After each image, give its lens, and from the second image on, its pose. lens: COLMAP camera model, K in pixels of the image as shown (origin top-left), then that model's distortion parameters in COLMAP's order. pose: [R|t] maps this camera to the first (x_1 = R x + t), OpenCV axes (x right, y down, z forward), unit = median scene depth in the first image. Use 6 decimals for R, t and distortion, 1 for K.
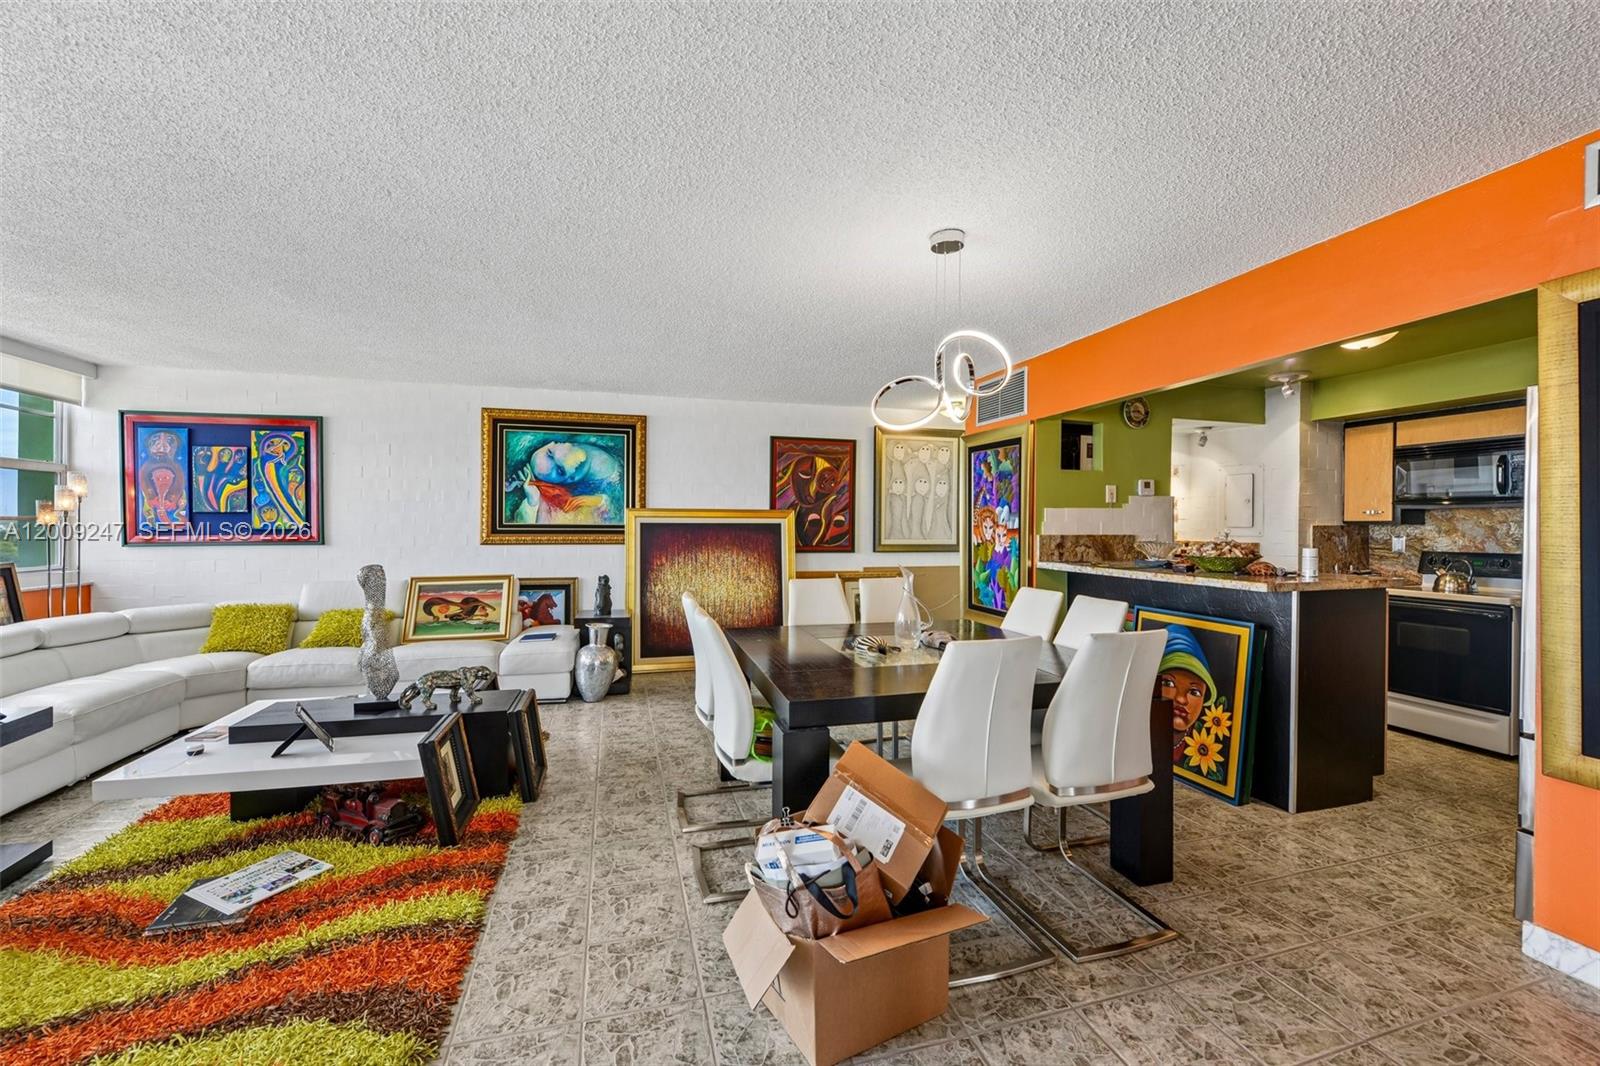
lens RADIAL K [[642.5, 0, 804.9], [0, 642.5, 520.5], [0, 0, 1]] dist [-0.013520, -0.002130]
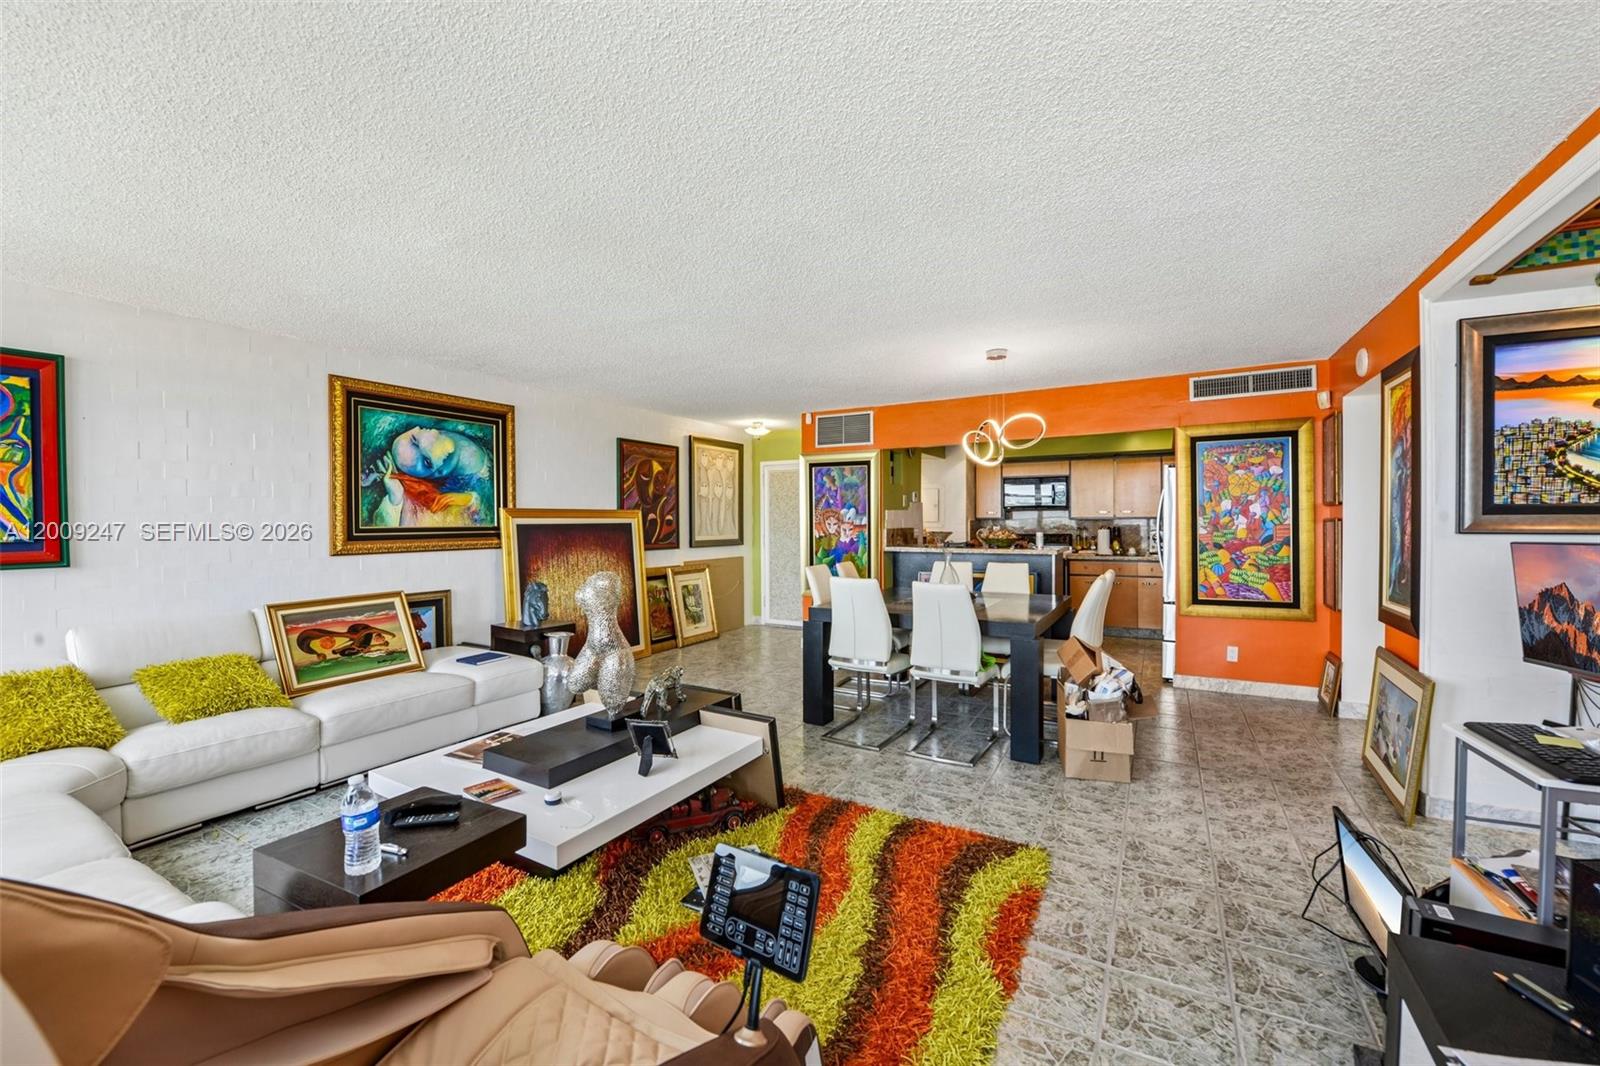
lens RADIAL K [[642.5, 0, 804.7], [0, 642.5, 525.3], [0, 0, 1]] dist [-0.013520, -0.002130]
pose [[0.713149, -0.014320, 0.700866, -0.695003], [0.006248, 0.999881, 0.014072, -0.005867], [-0.700985, -0.005656, 0.713154, 0.080698]]
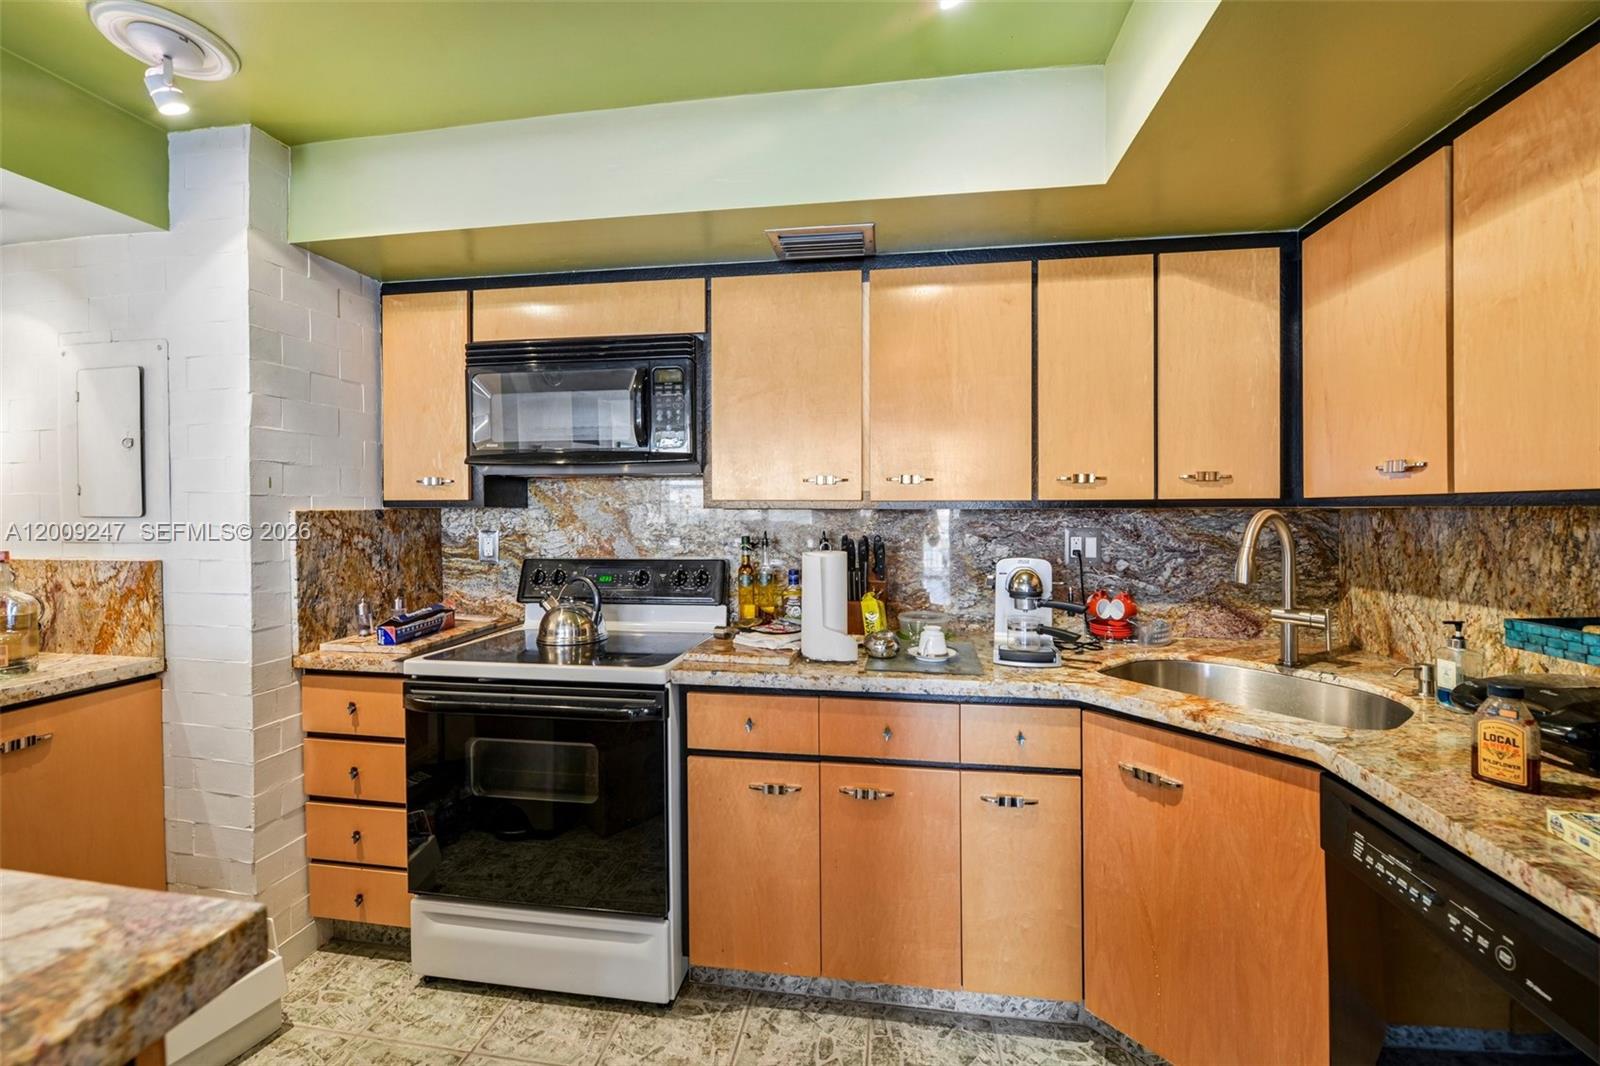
lens RADIAL K [[642.5, 0, 813.2], [0, 642.5, 517.0], [0, 0, 1]] dist [-0.013520, -0.002130]
pose [[0.414028, -0.018398, 0.910078, 0.552211], [-0.002060, 0.999774, 0.021148, 0.002599], [-0.910262, -0.010631, 0.413897, 0.525643]]
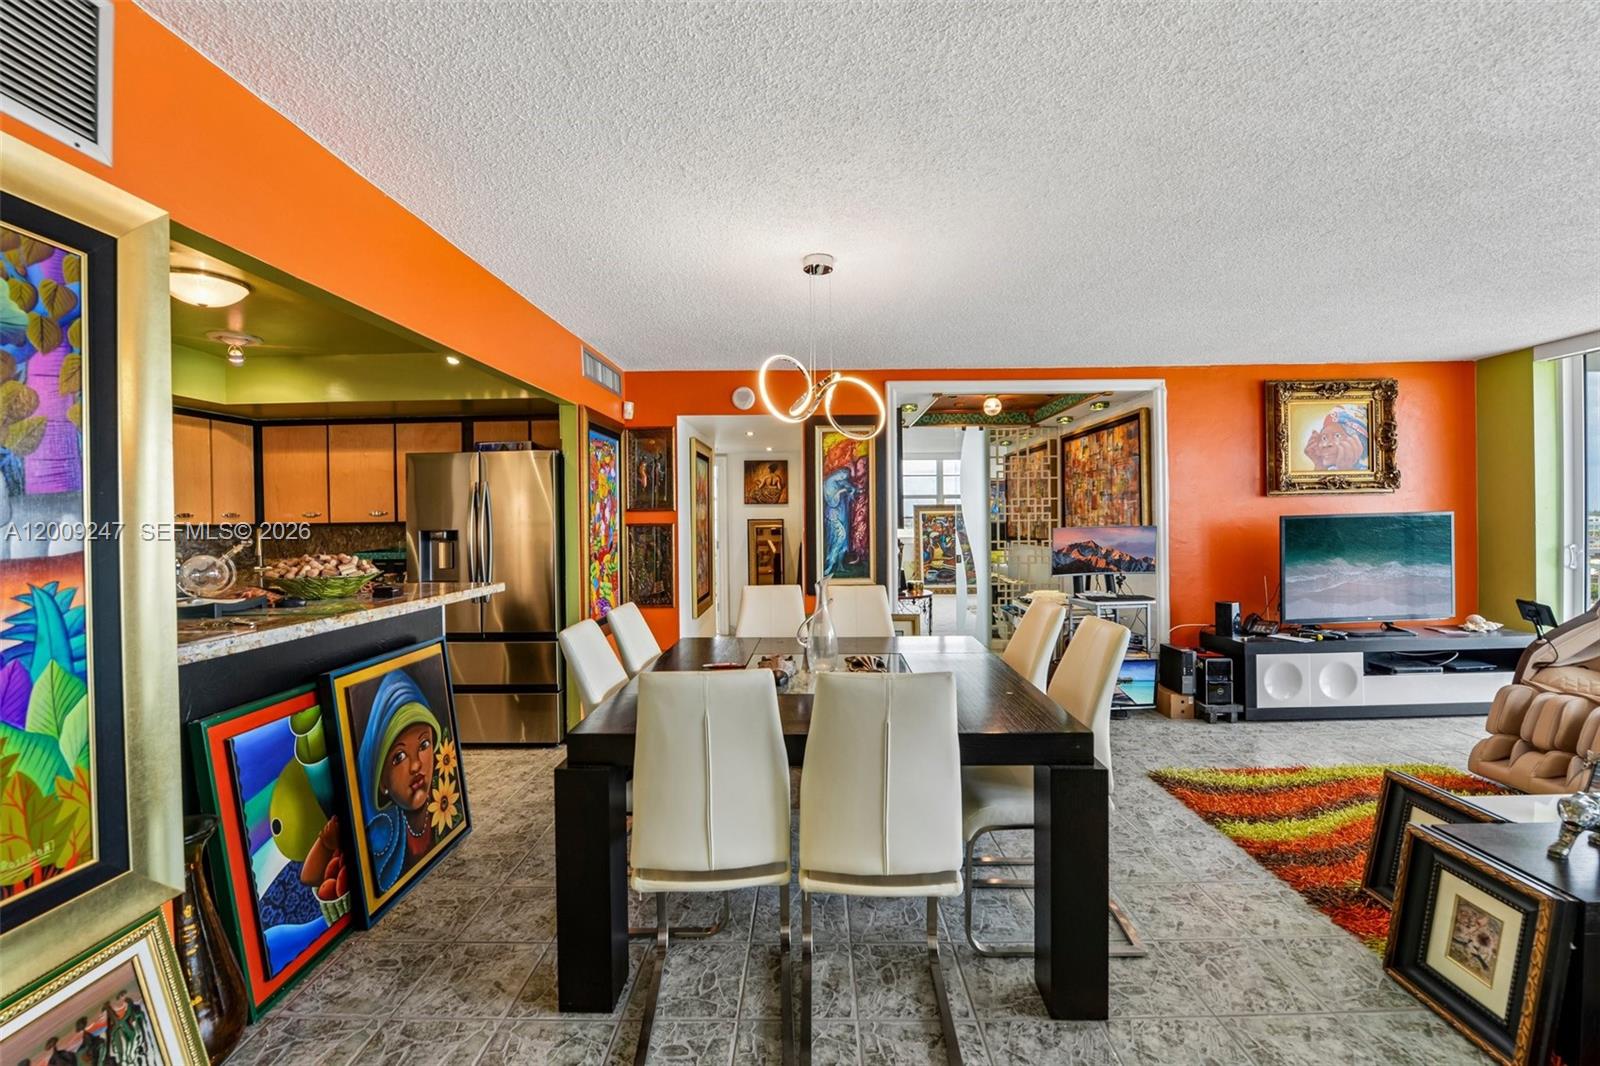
lens RADIAL K [[642.5, 0, 808.2], [0, 642.5, 525.3], [0, 0, 1]] dist [-0.013520, -0.002130]
pose [[-0.955751, 0.003512, 0.294157, -0.042331], [0.005456, 0.999968, 0.005787, 0.000230], [-0.294128, 0.007136, -0.955739, 1.073005]]
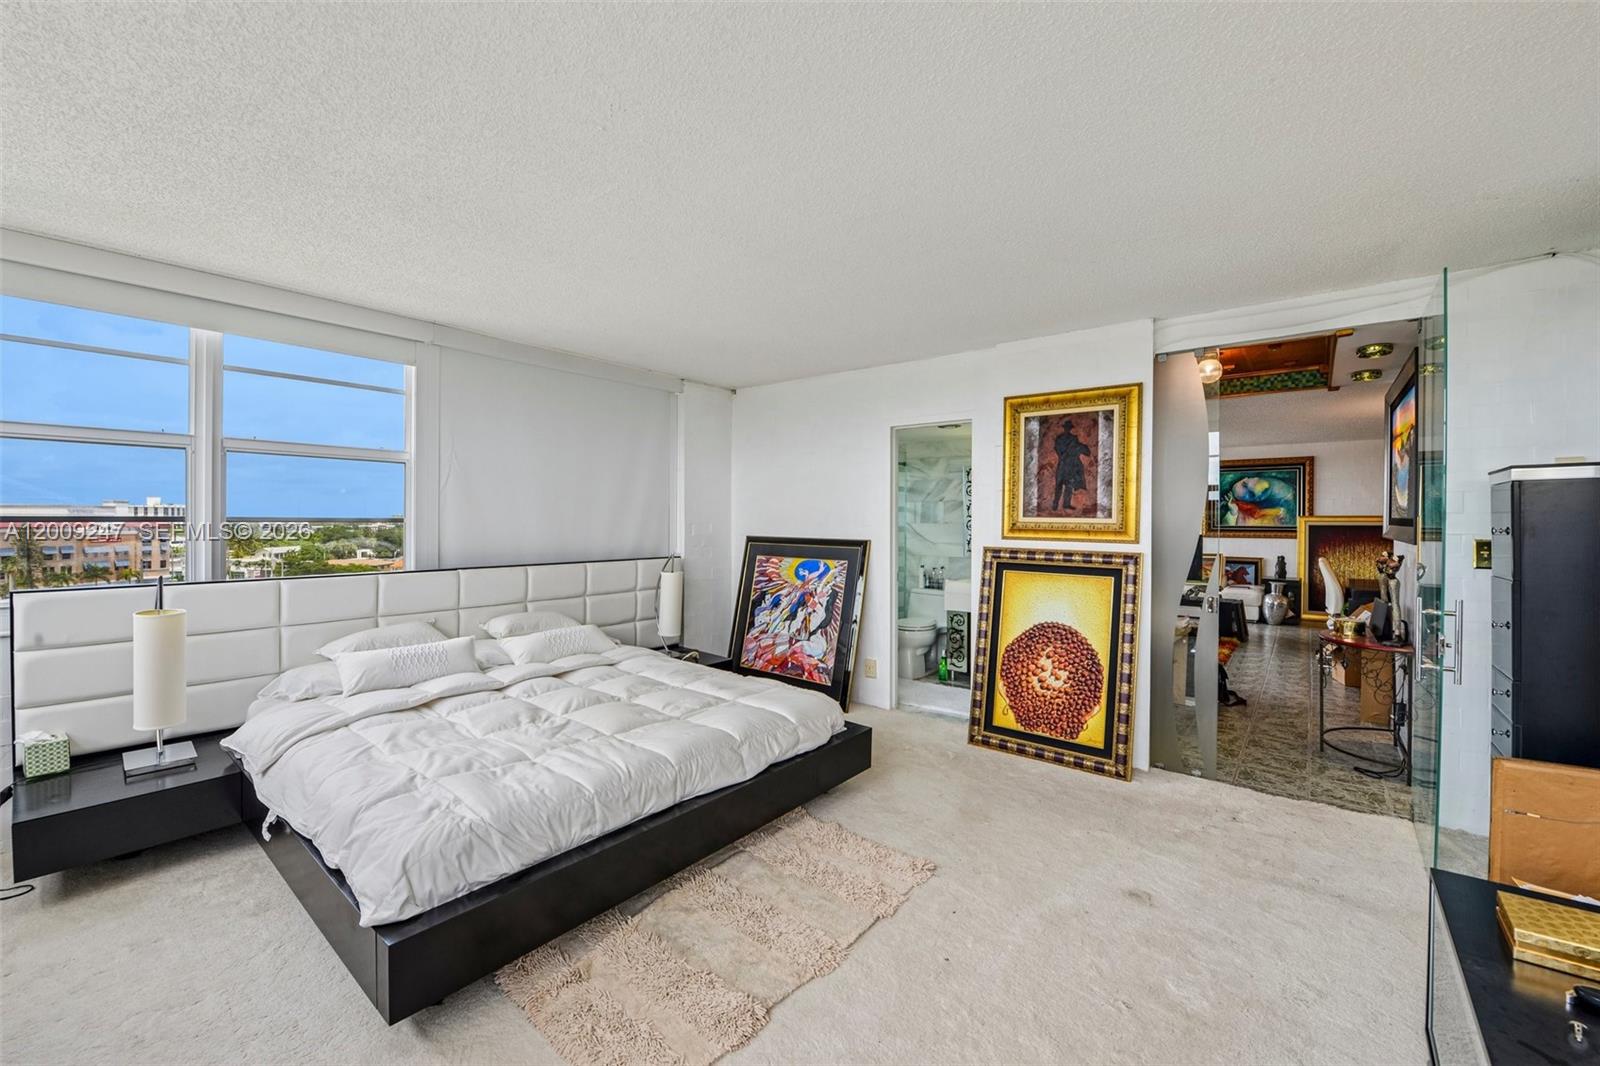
lens RADIAL K [[642.5, 0, 800.7], [0, 642.5, 529.6], [0, 0, 1]] dist [-0.013520, -0.002130]
pose [[0.572100, 0.006912, -0.820155, 0.361310], [0.006699, 0.999892, 0.013099, -0.016481], [0.820157, -0.012988, 0.571992, -1.064728]]
